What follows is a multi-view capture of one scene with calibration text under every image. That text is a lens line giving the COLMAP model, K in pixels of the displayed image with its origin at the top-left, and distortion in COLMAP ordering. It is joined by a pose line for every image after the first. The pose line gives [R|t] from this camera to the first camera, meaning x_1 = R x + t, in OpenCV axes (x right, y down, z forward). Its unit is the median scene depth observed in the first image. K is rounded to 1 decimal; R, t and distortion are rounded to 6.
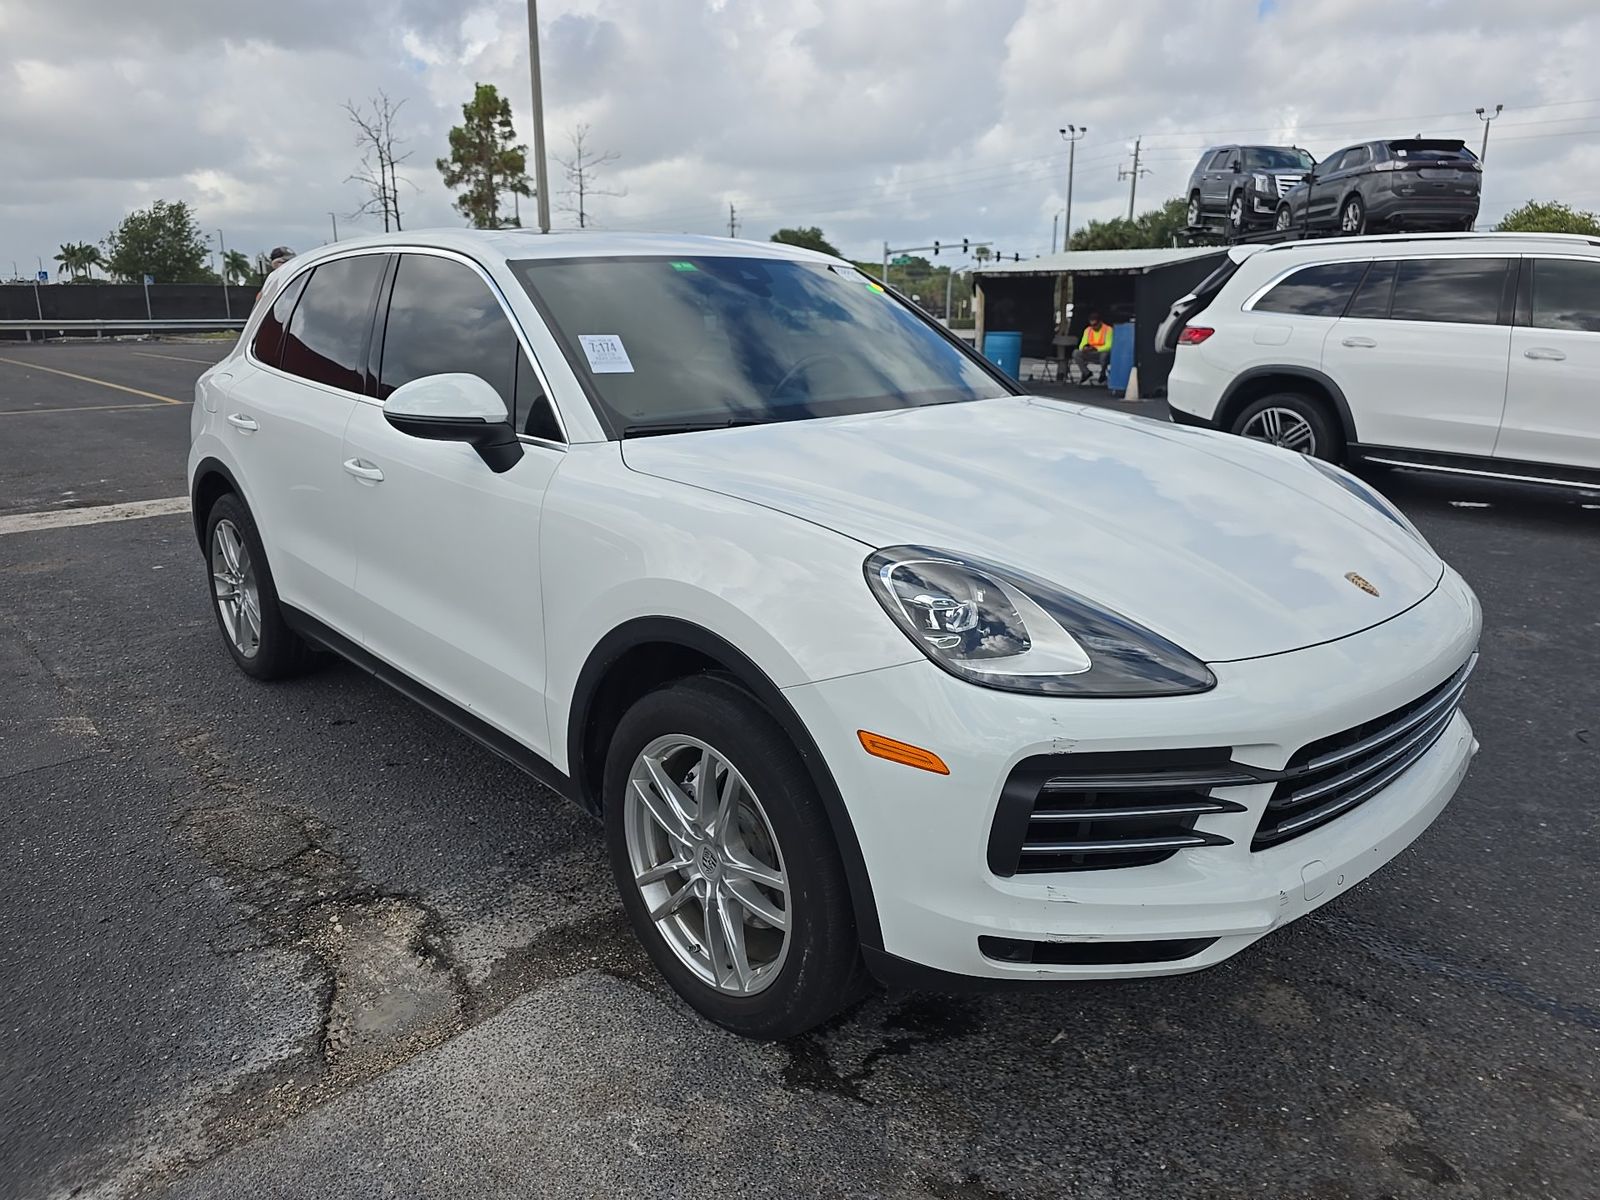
lens RADIAL K [[1091.3, 0, 809.2], [0, 1091.3, 608.6], [0, 0, 1]] dist [0.020022, -0.006103]
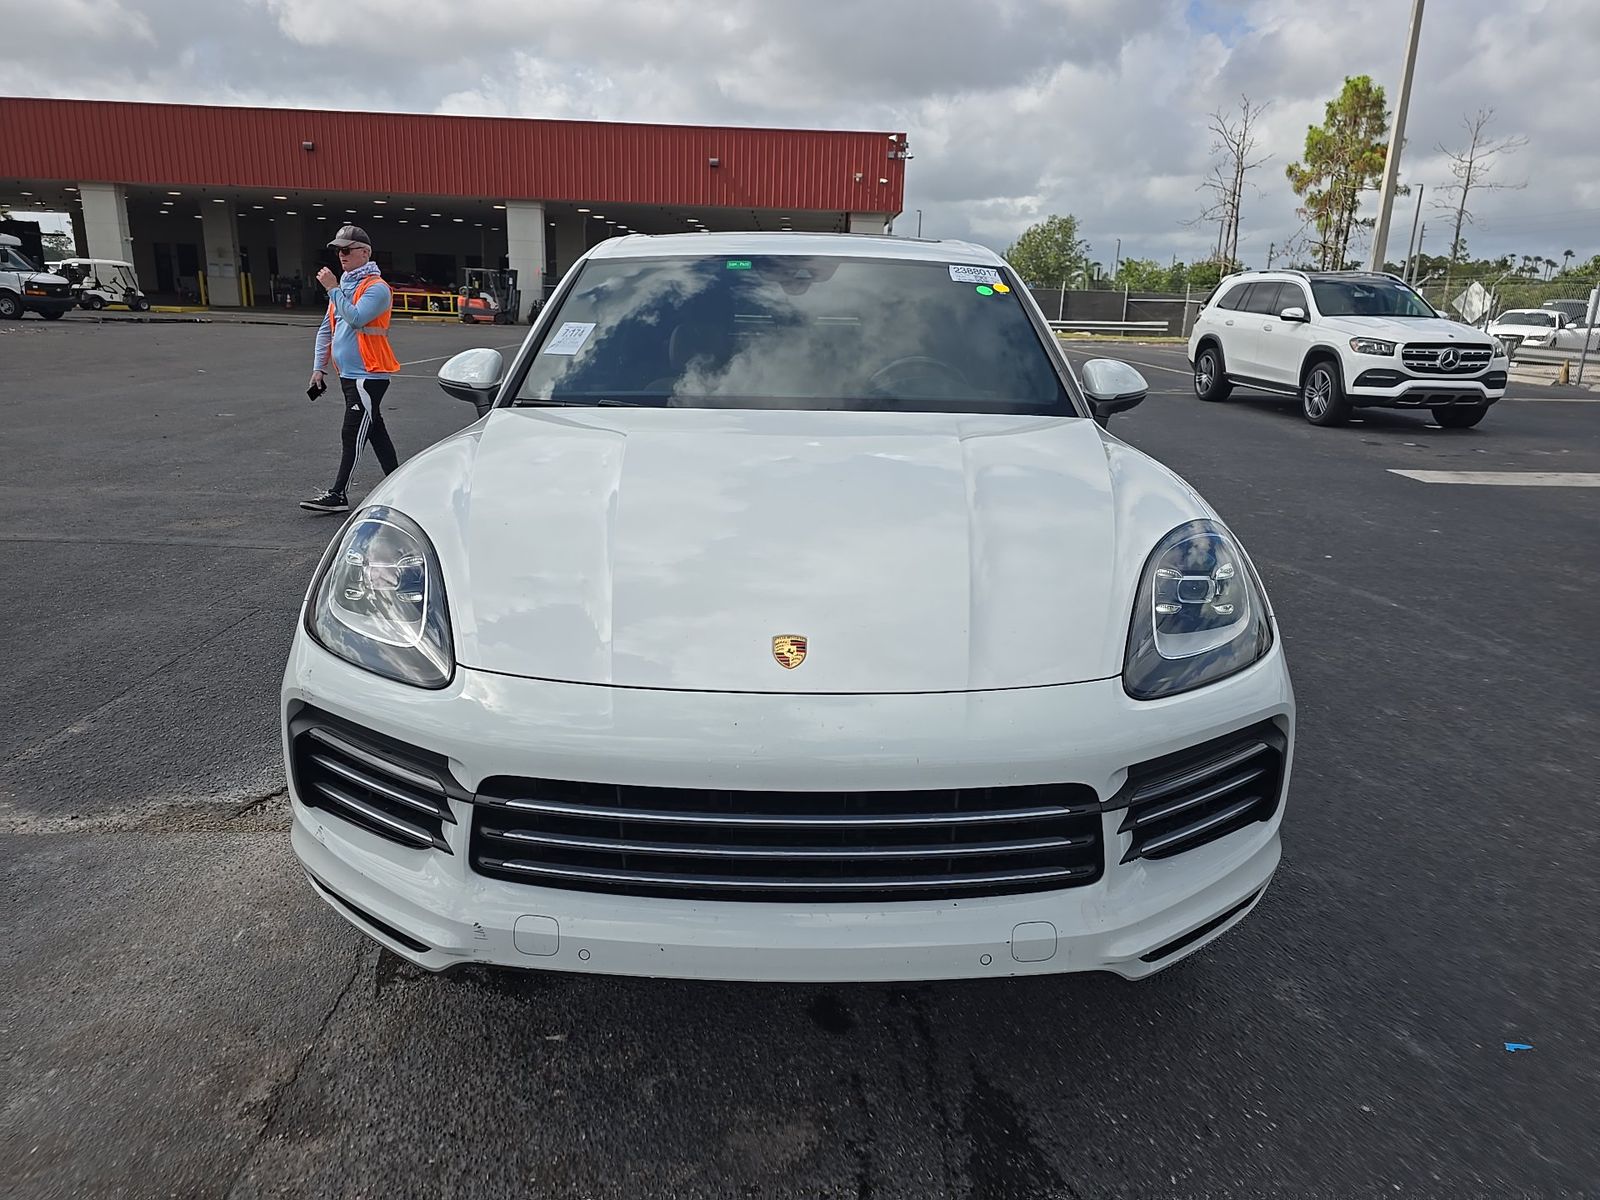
lens RADIAL K [[1091.3, 0, 803.4], [0, 1091.3, 599.3], [0, 0, 1]] dist [0.020022, -0.006103]
pose [[0.729493, 0.198395, -0.654584, 0.154819], [-0.206917, 0.976179, 0.065270, -0.017000], [0.651940, 0.087831, 0.753167, 0.058985]]
